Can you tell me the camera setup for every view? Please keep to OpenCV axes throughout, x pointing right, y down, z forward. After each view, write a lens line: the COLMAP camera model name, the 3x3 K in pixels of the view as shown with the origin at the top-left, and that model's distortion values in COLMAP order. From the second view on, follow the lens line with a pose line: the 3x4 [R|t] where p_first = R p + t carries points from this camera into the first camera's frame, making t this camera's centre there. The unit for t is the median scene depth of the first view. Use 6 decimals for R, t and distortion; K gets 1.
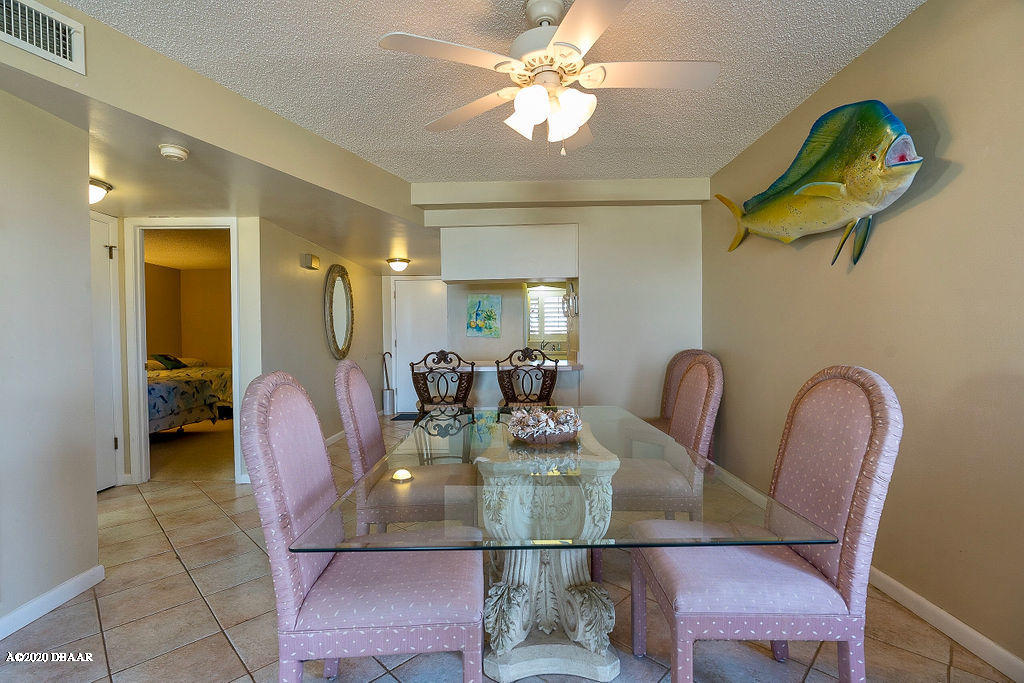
lens RADIAL K [[467.7, 0, 512.0], [0, 467.7, 341.5], [0, 0, 1]] dist [-0.001516, -0.000049]
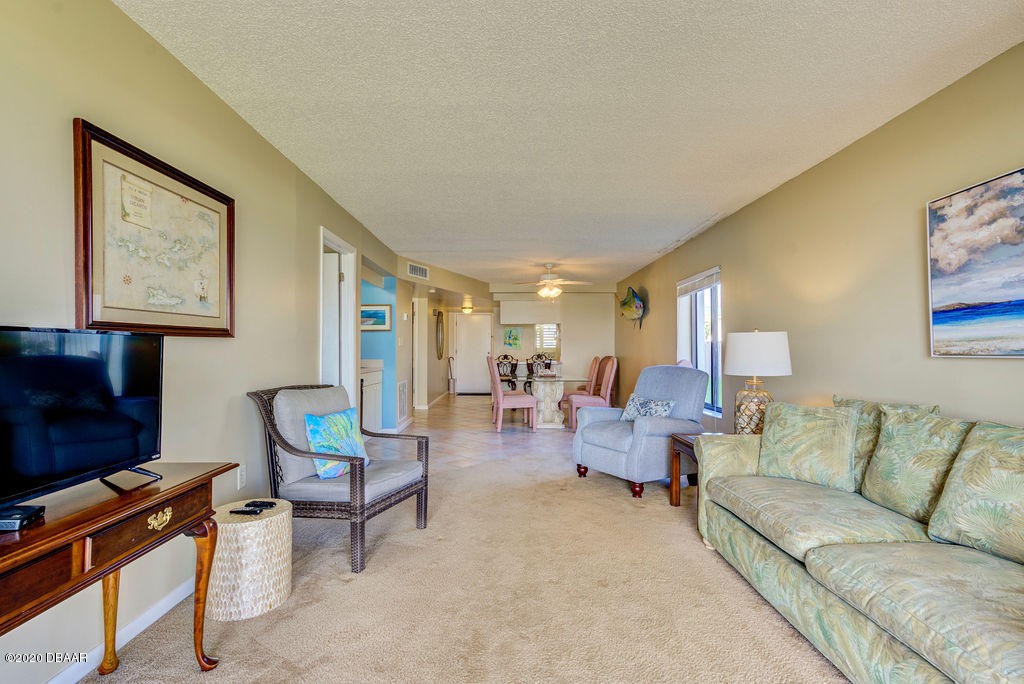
lens RADIAL K [[481.5, 0, 512.0], [0, 481.5, 342.0], [0, 0, 1]] dist [-0.001272, -0.000048]
pose [[0.999818, 0.013470, 0.013480, -0.145225], [-0.013168, 0.999666, -0.022227, 0.008100], [-0.013775, 0.022046, 0.999662, -1.541366]]
